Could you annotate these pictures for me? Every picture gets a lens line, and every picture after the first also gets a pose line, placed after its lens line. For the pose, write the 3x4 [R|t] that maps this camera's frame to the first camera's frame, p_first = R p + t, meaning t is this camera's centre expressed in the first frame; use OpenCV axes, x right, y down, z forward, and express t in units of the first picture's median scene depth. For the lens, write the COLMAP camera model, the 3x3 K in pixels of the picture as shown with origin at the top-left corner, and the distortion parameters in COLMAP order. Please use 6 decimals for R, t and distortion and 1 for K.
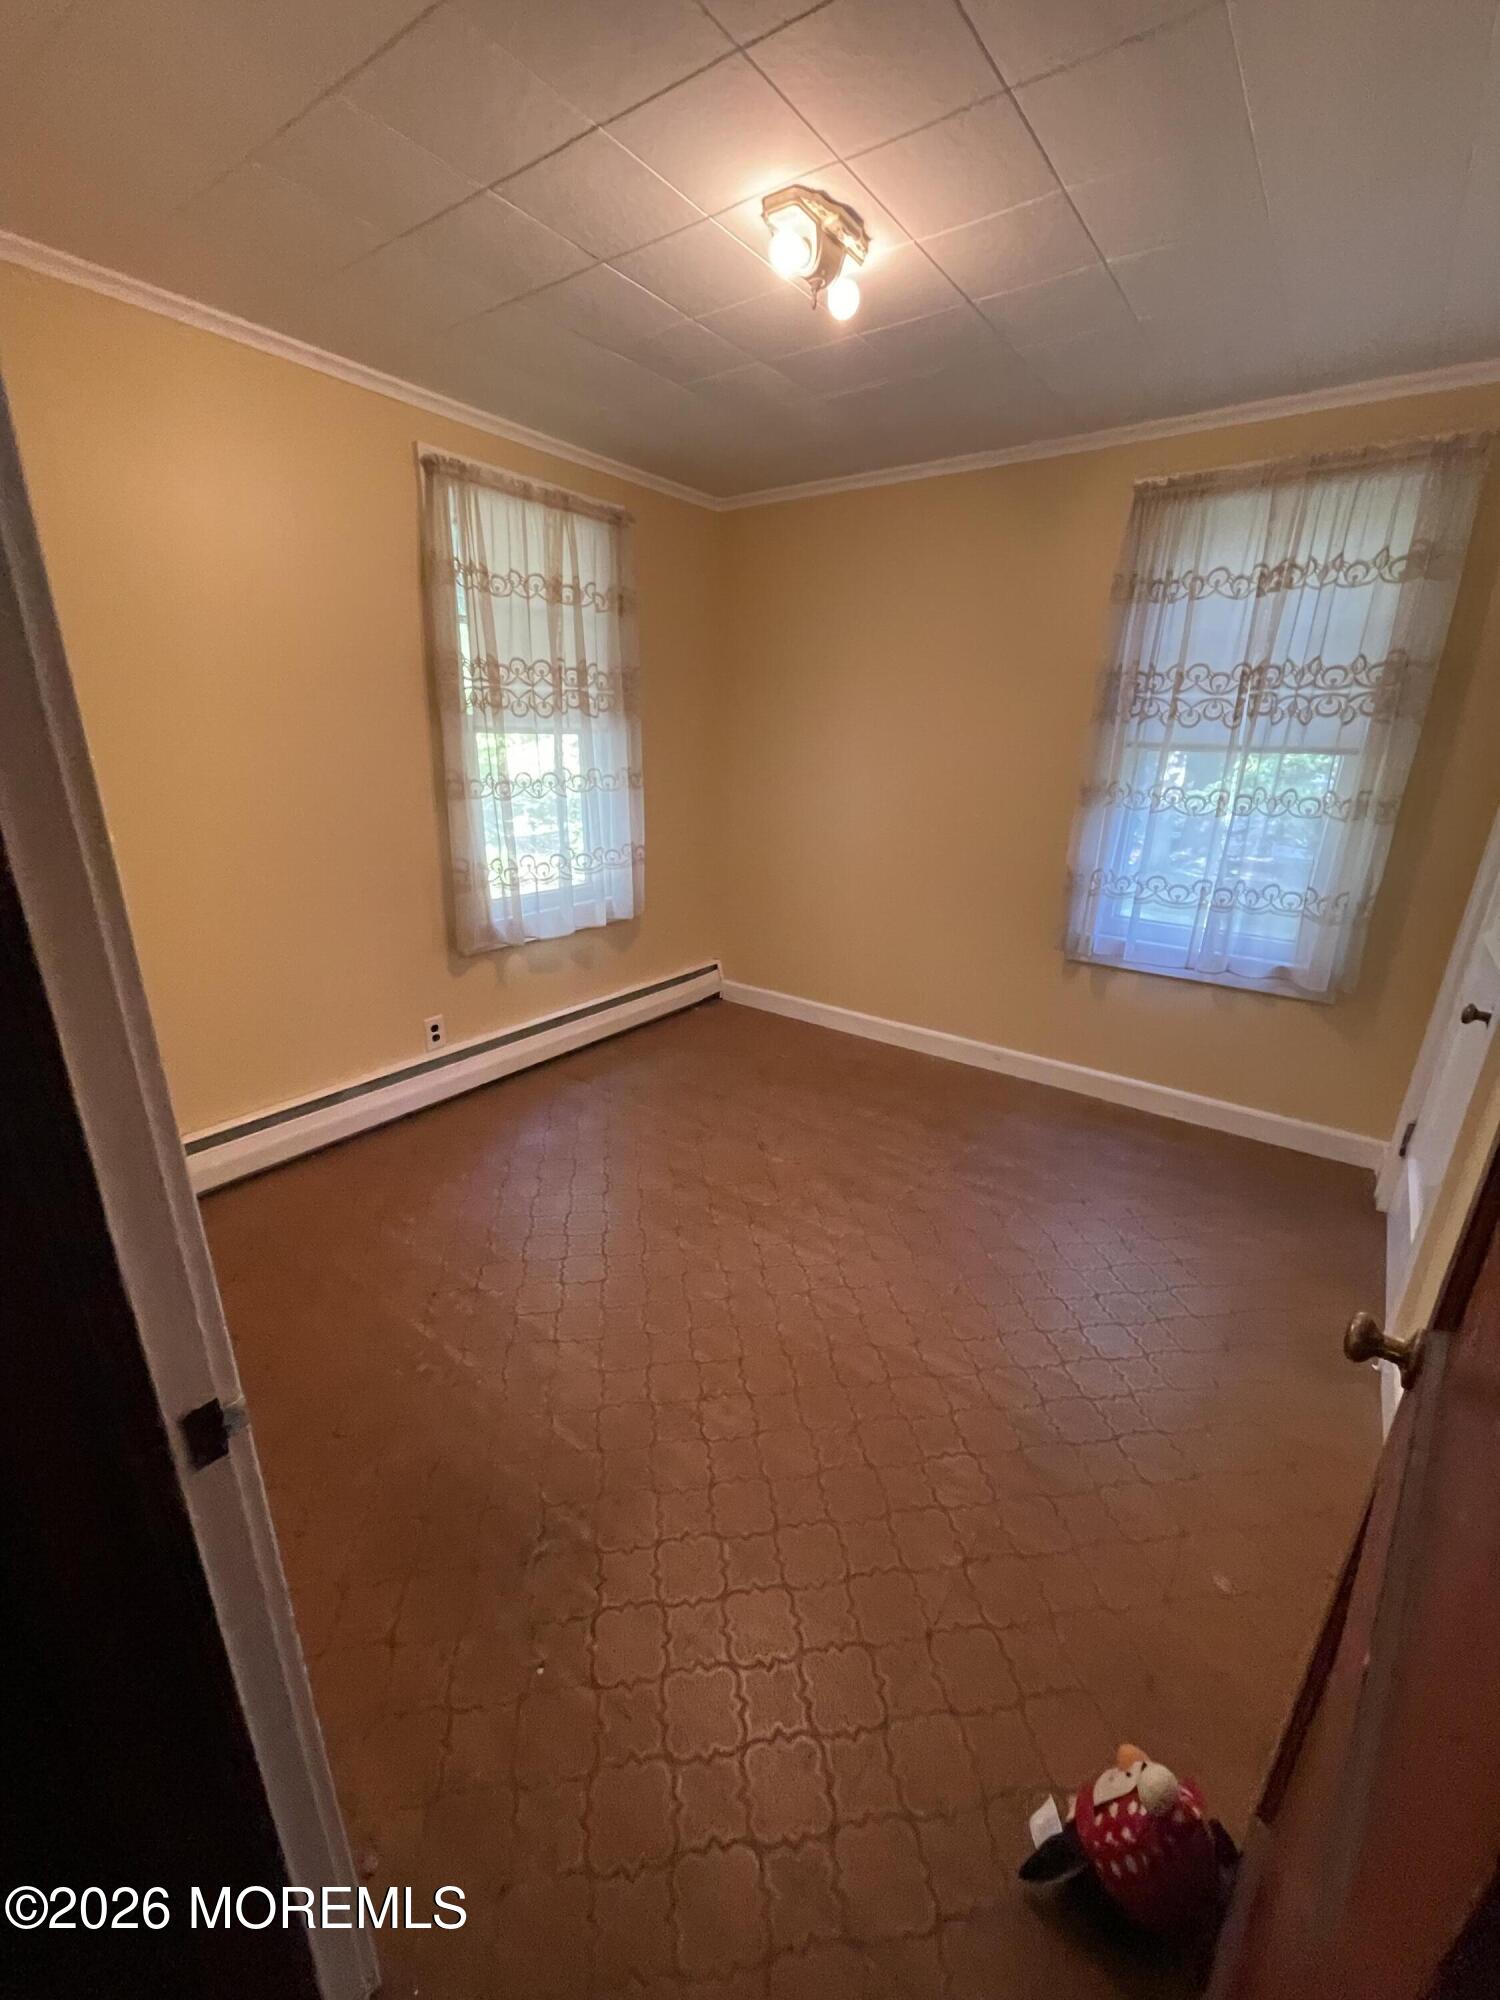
lens RADIAL K [[811.5, 0, 716.9], [0, 811.5, 1013.8], [0, 0, 1]] dist [-0.002294, -0.000929]
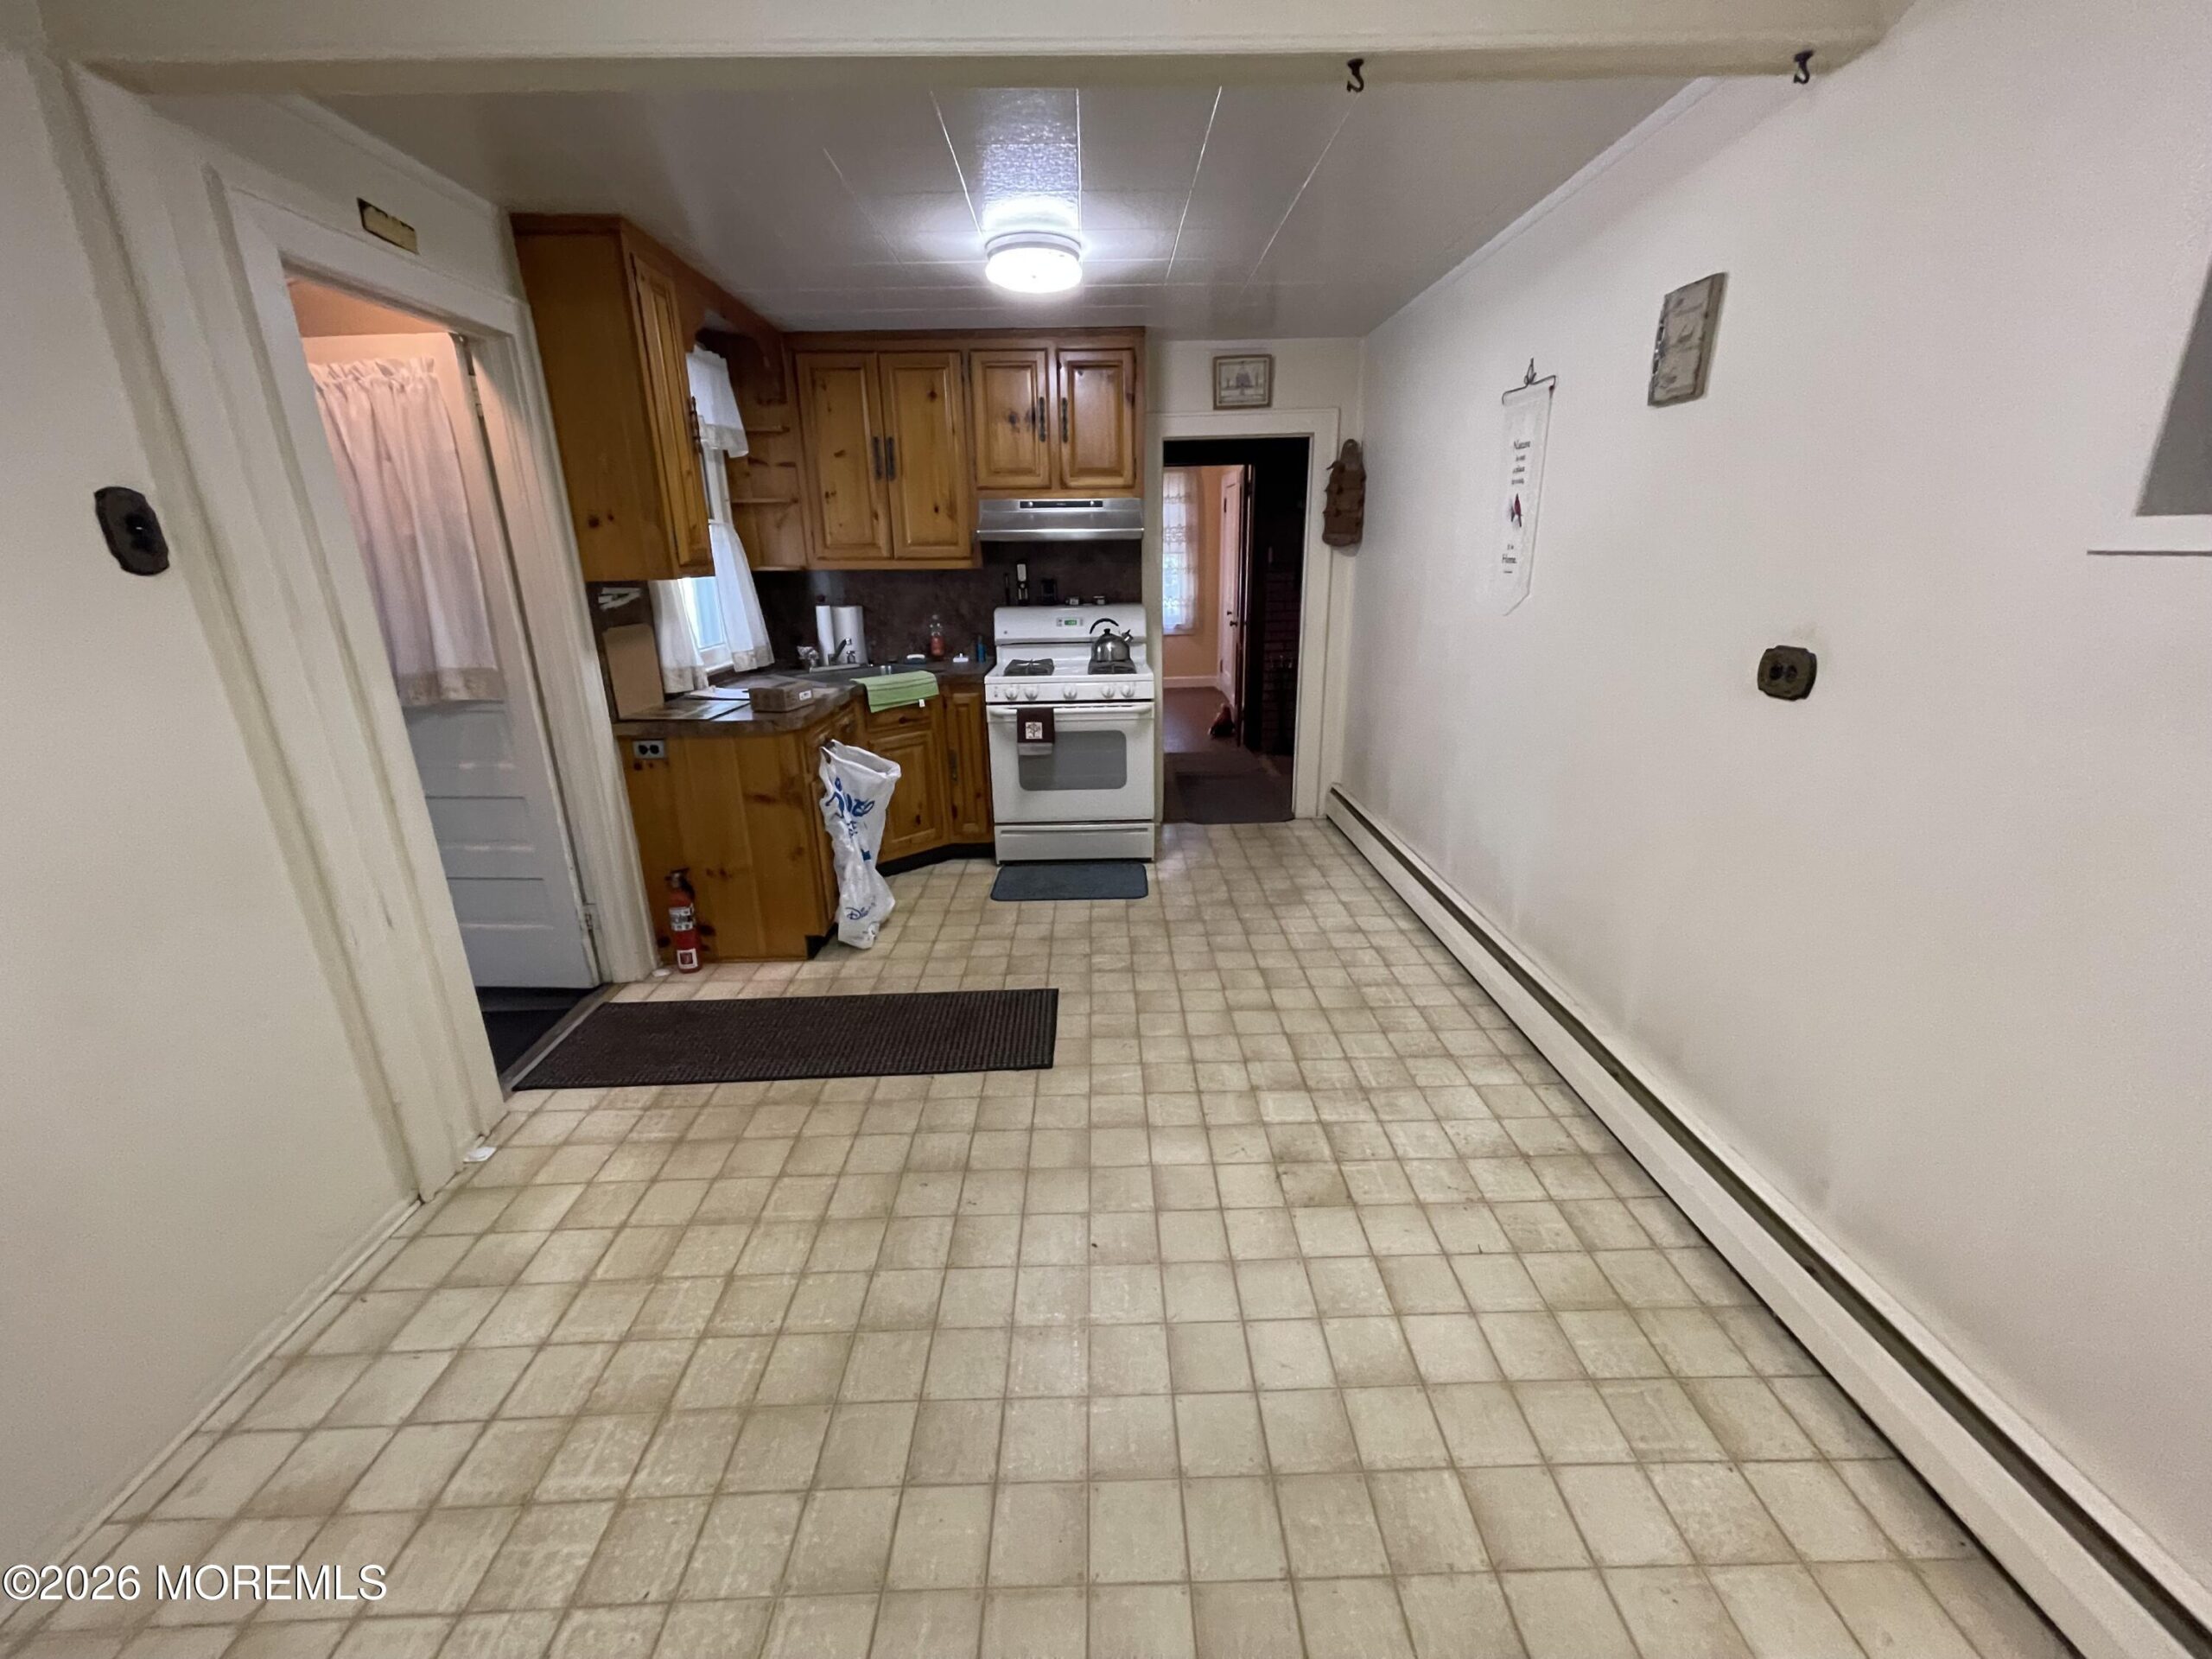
lens RADIAL K [[897.6, 0, 1116.5], [0, 897.6, 830.1], [0, 0, 1]] dist [-0.002294, -0.000929]
pose [[0.785454, -0.211442, 0.581683, -1.554504], [0.231488, 0.971985, 0.040736, 0.488214], [-0.574000, 0.102657, 0.812395, -1.470260]]
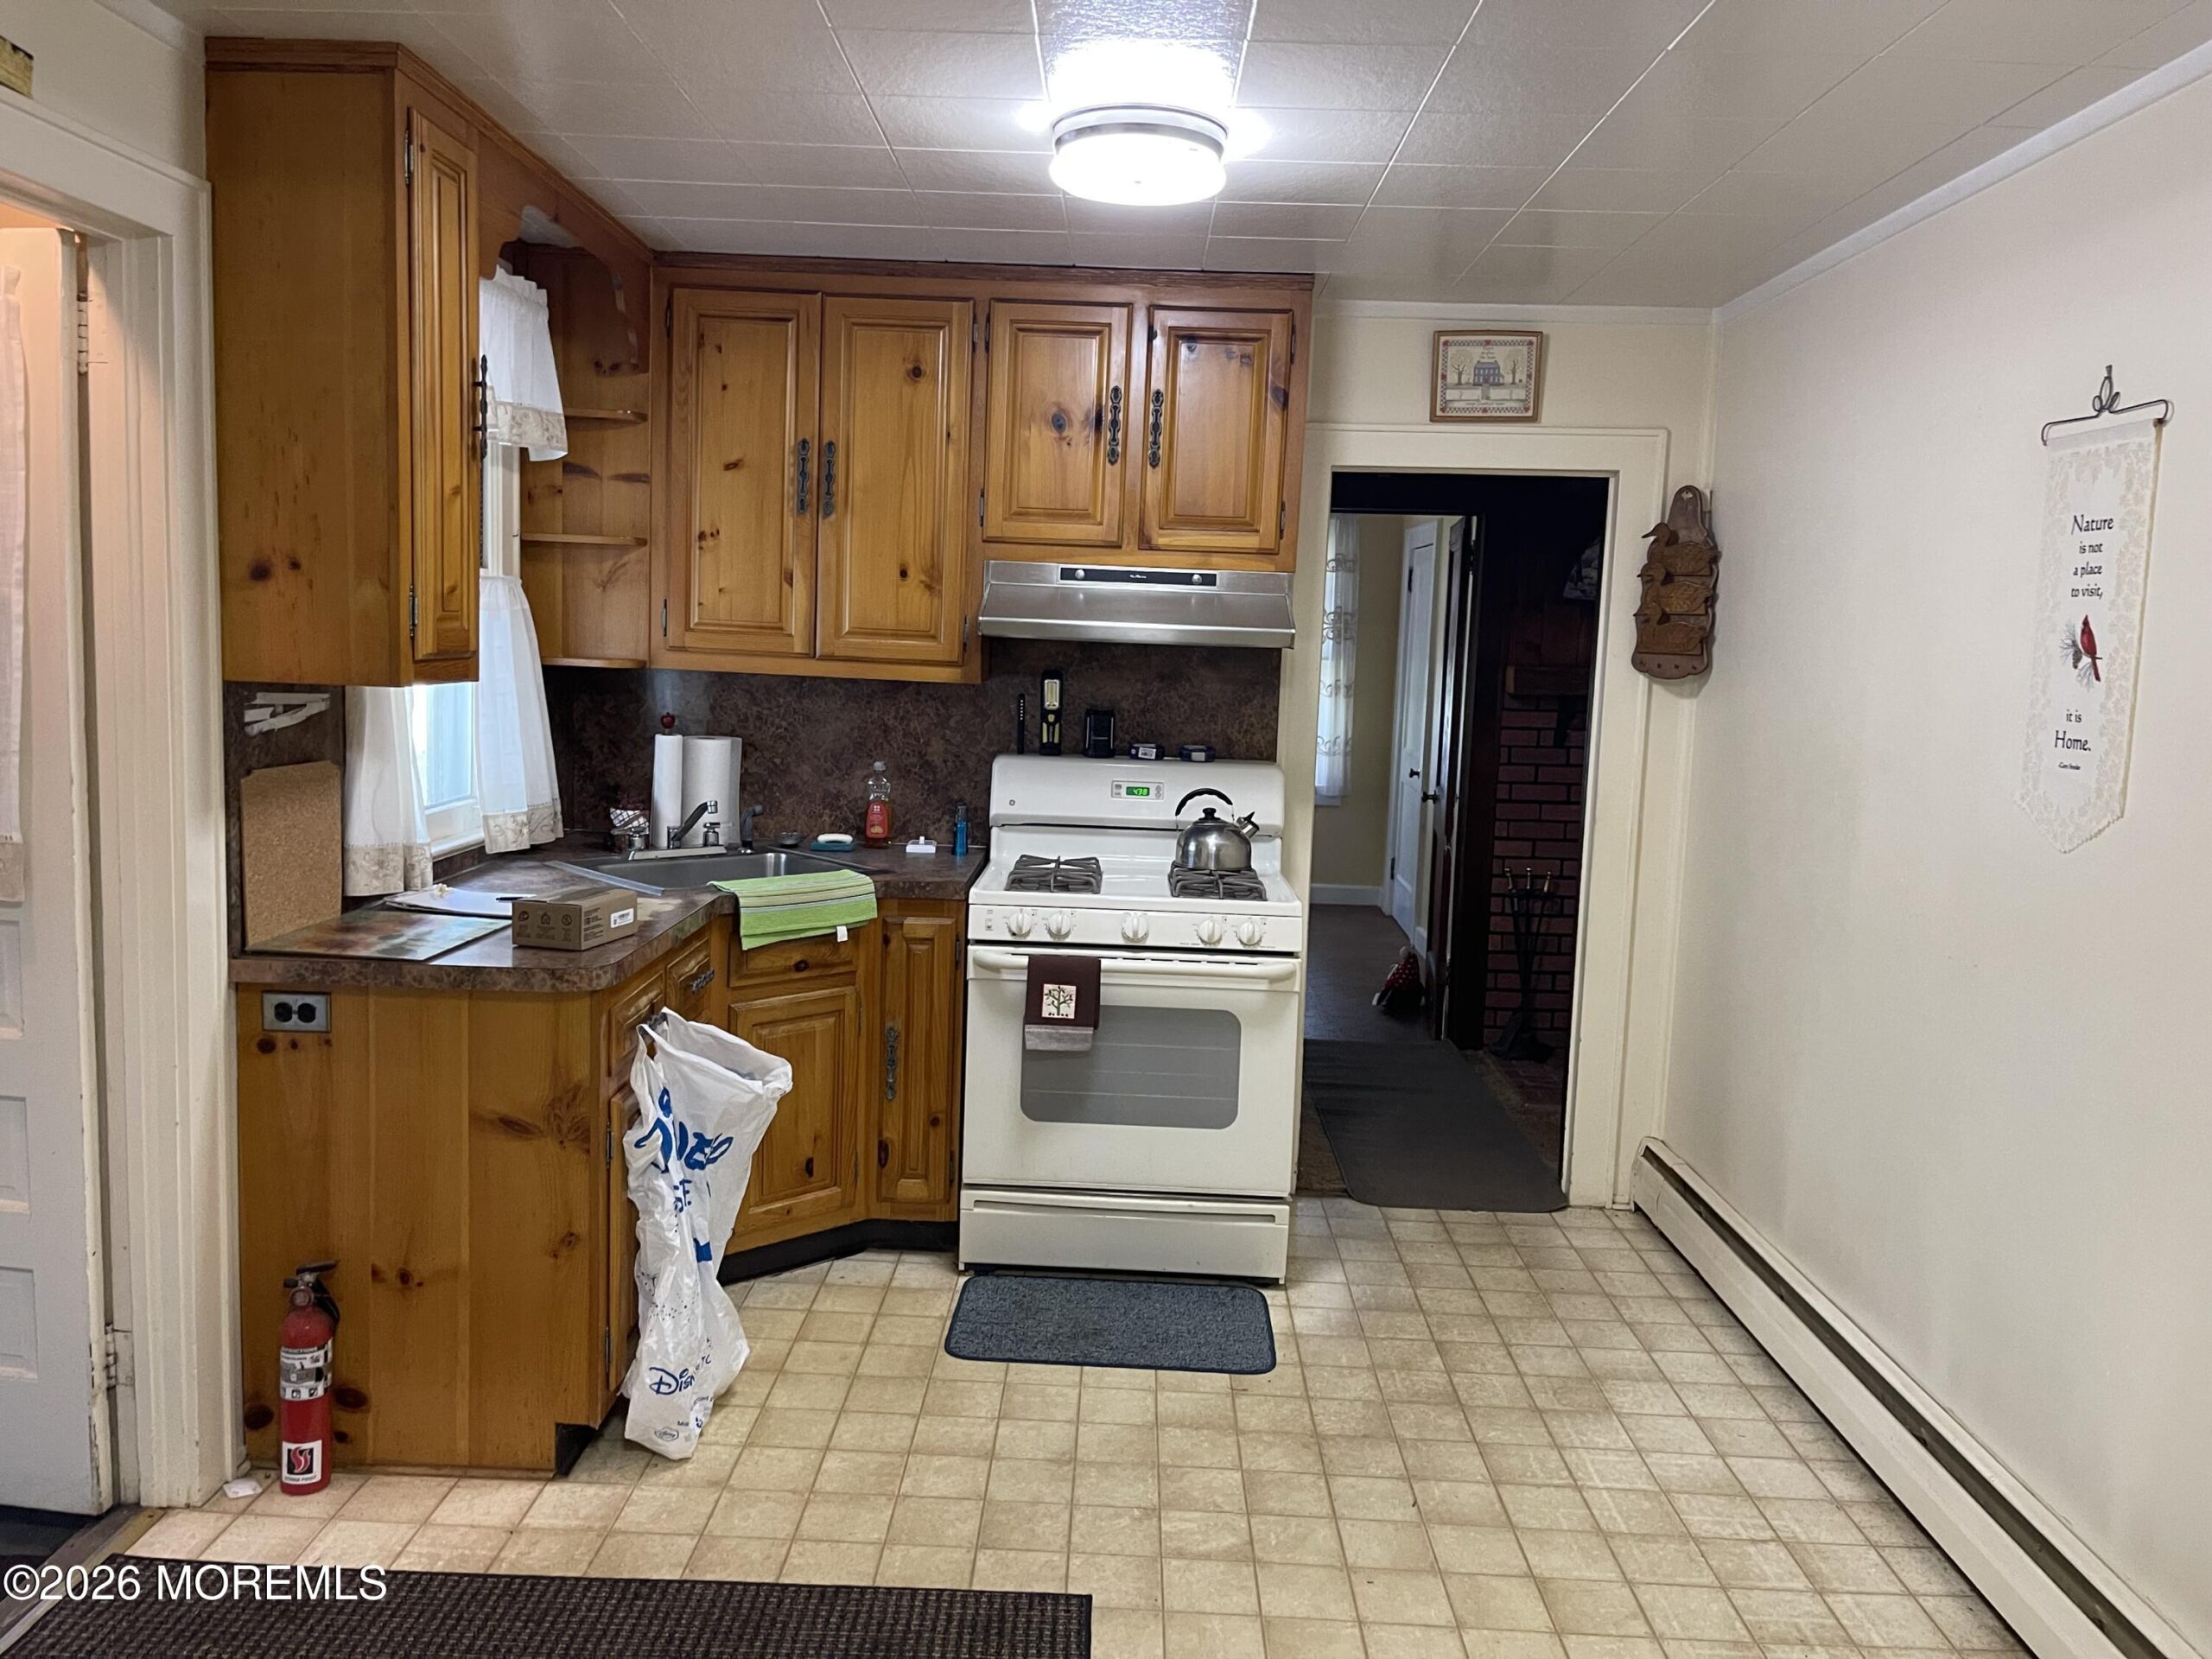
lens RADIAL K [[1671.1, 0, 1105.9], [0, 1671.1, 792.1], [0, 0, 1]] dist [0.059694, -0.084136]
pose [[0.811747, -0.041655, 0.582522, -1.535048], [0.170266, 0.971001, -0.167832, 0.431268], [-0.558638, 0.235420, 0.795299, -1.376795]]
